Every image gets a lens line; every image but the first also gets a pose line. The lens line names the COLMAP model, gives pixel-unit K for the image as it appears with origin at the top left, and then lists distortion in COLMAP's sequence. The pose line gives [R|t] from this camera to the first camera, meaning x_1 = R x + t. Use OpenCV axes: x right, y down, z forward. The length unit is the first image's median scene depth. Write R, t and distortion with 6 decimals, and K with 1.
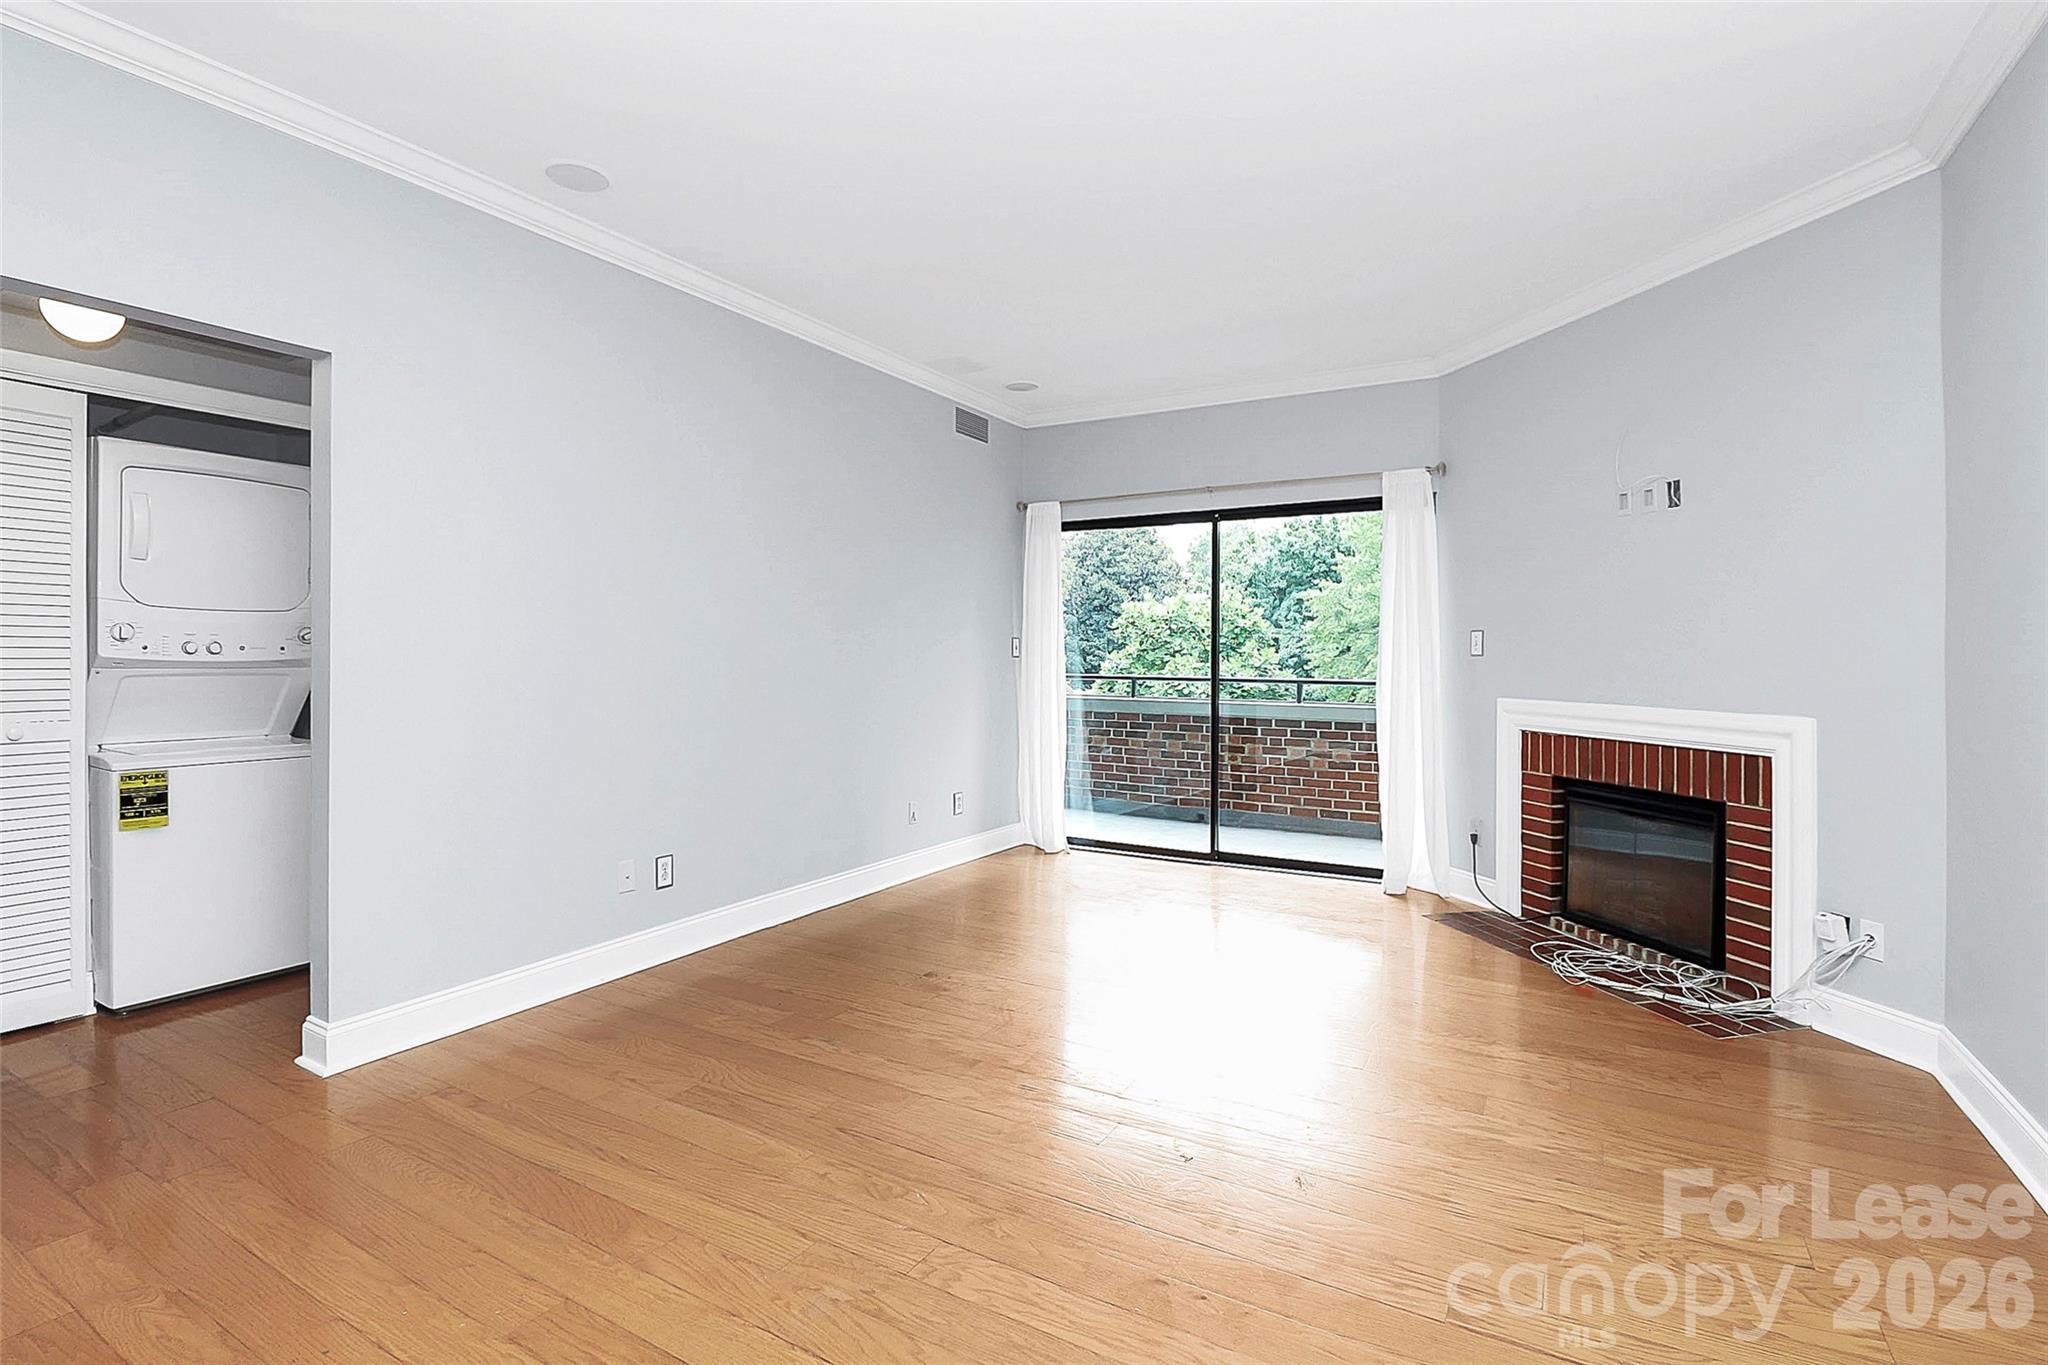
lens RADIAL K [[977.7, 0, 1012.5], [0, 977.7, 642.5], [0, 0, 1]] dist [-0.002690, -0.000899]
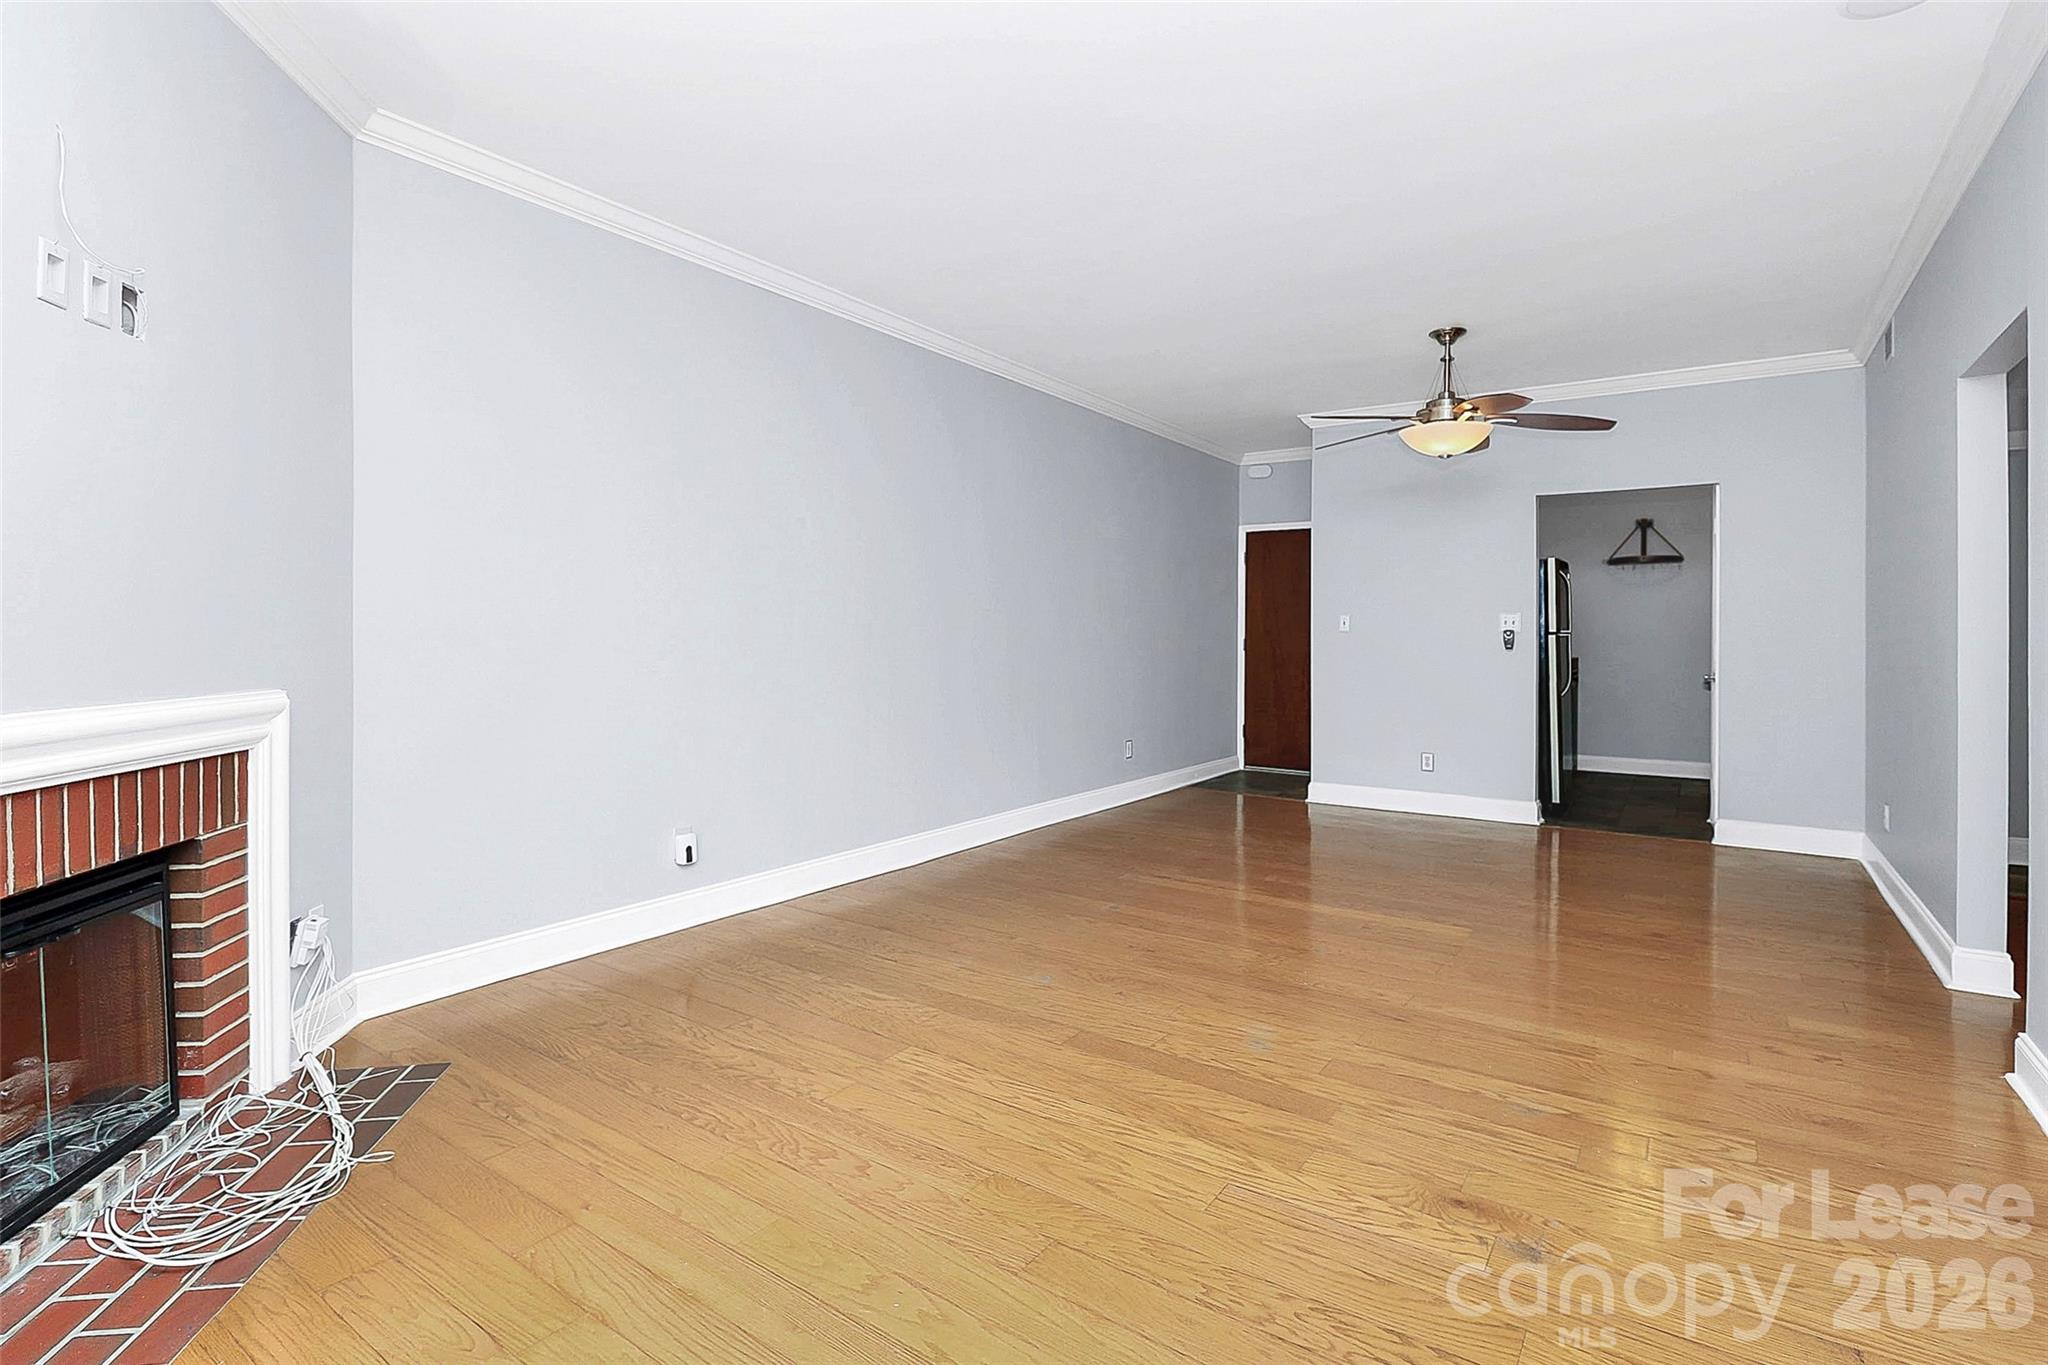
lens RADIAL K [[985.9, 0, 1015.0], [0, 985.9, 636.6], [0, 0, 1]] dist [0.011118, -0.017003]
pose [[-0.997417, -0.013494, 0.070542, 0.108899], [-0.014114, 0.999866, -0.008293, 0.021117], [-0.070421, -0.009267, -0.997474, 1.120705]]
